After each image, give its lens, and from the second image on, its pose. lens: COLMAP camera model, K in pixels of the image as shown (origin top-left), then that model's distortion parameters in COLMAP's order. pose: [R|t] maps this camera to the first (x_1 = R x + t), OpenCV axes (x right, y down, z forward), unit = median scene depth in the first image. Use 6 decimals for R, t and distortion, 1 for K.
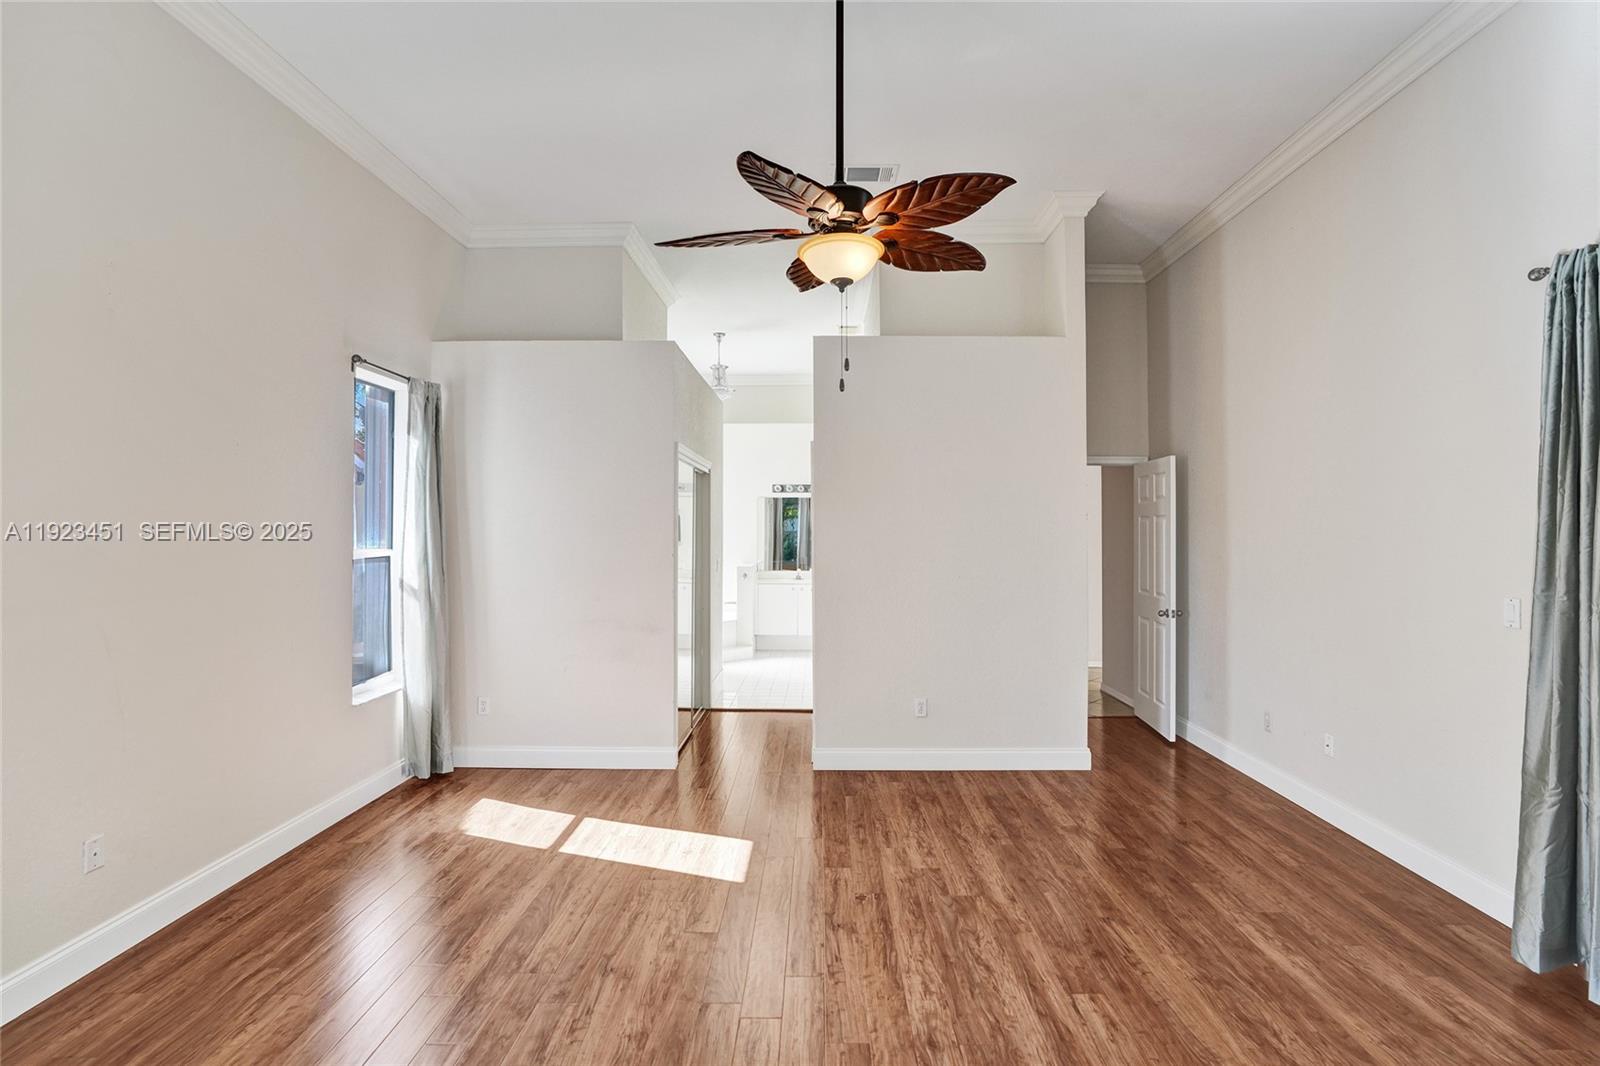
lens RADIAL K [[745.6, 0, 802.5], [0, 745.6, 527.7], [0, 0, 1]] dist [-0.057589, 0.027956]
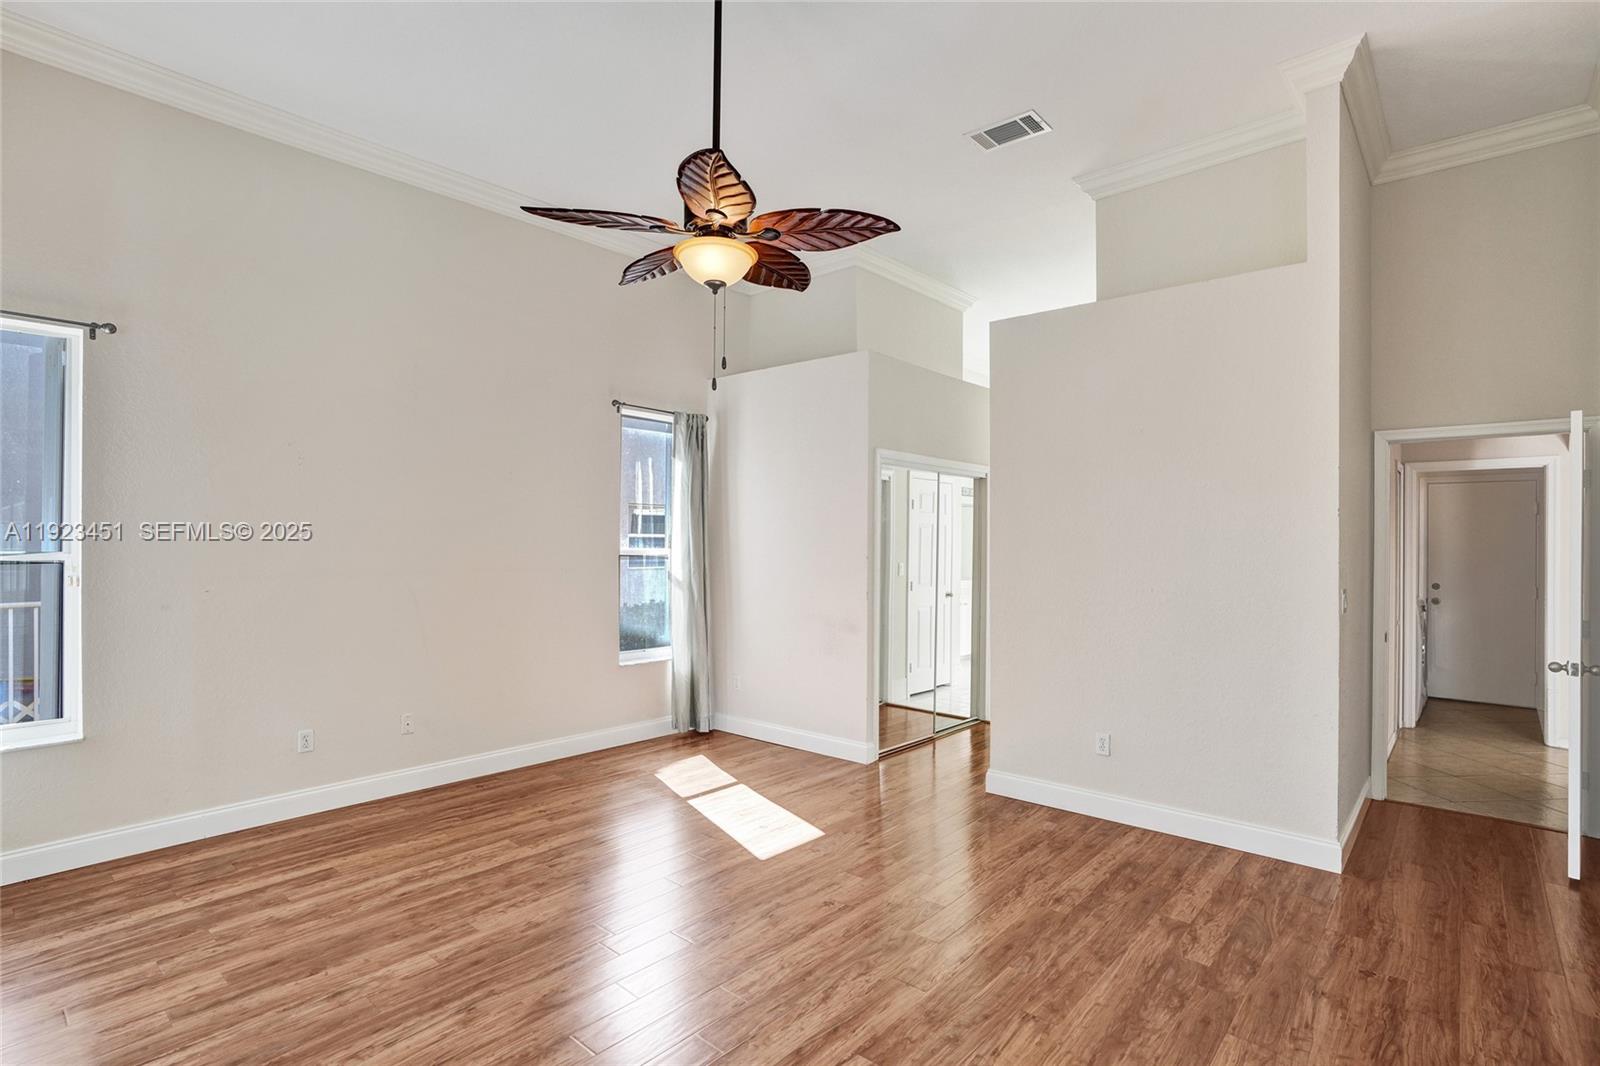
lens RADIAL K [[749.6, 0, 802.4], [0, 749.6, 543.4], [0, 0, 1]] dist [-0.059060, 0.028886]
pose [[0.776064, 0.004969, -0.630635, 0.494112], [-0.003501, 0.999987, 0.003570, 0.017165], [0.630645, -0.000563, 0.776071, 0.161591]]
